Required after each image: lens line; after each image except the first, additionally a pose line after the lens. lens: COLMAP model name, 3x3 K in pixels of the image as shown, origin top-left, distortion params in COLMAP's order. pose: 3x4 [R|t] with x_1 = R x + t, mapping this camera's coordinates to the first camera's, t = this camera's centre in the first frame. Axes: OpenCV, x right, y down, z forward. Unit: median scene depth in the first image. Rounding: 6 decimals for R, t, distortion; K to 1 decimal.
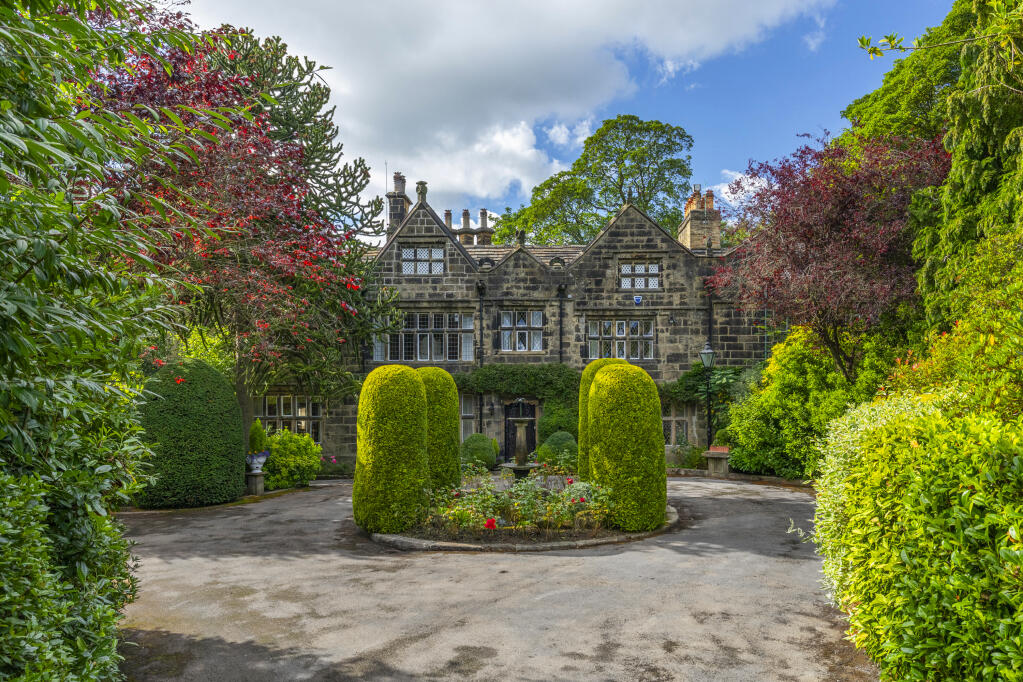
lens RADIAL K [[638.6, 0, 548.0], [0, 638.6, 391.0], [0, 0, 1]] dist [-0.002220, -0.000786]
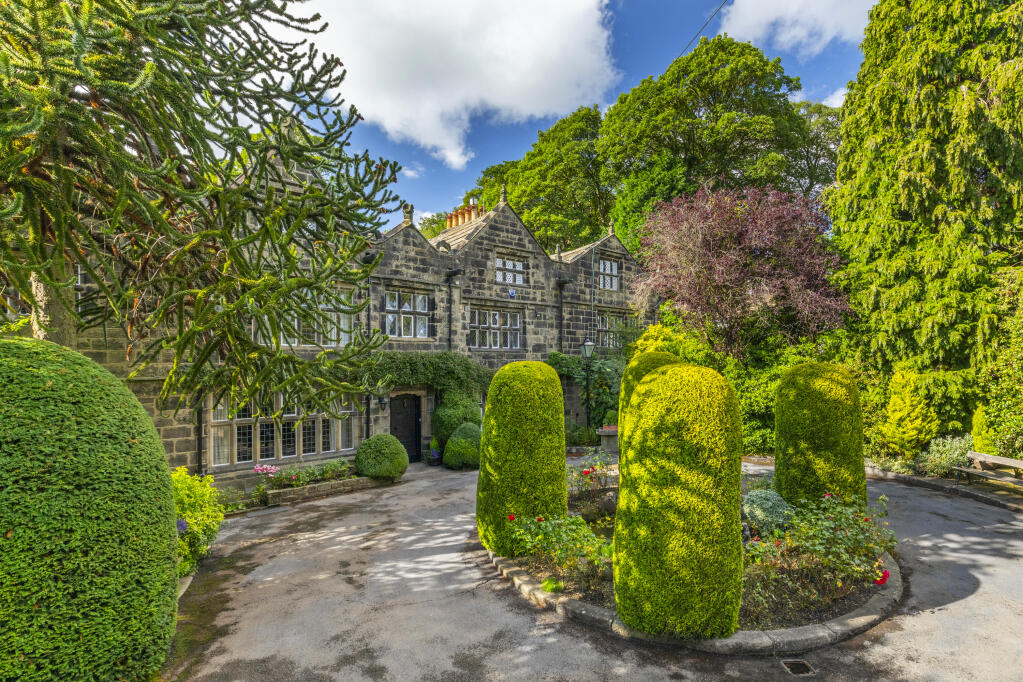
lens RADIAL K [[469.4, 0, 527.7], [0, 469.4, 363.8], [0, 0, 1]] dist [0.001542, -0.000058]
pose [[0.753527, -0.004293, 0.657403, -0.356581], [0.006364, 0.999979, -0.000764, -0.023407], [-0.657386, 0.004760, 0.753539, 0.388341]]
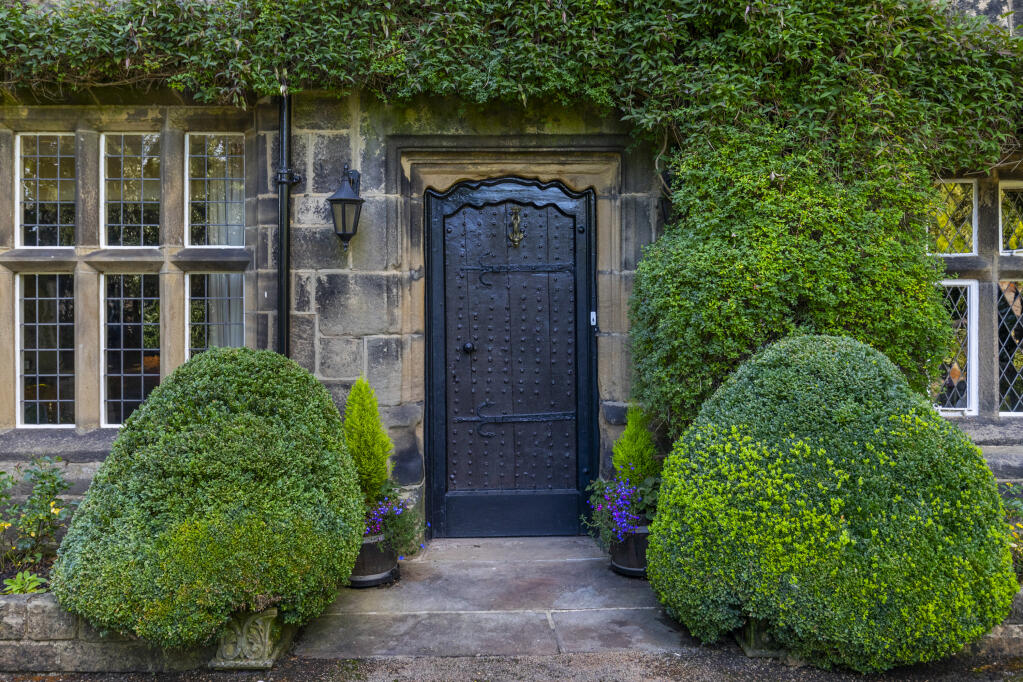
lens RADIAL K [[904.5, 0, 513.5], [0, 904.5, 296.9], [0, 0, 1]] dist [-0.001718, 0.001524]
pose [[0.999393, -0.001426, 0.034815, -0.052584], [0.001450, 0.999999, -0.000664, 0.052213], [-0.034814, 0.000714, 0.999394, 0.758635]]
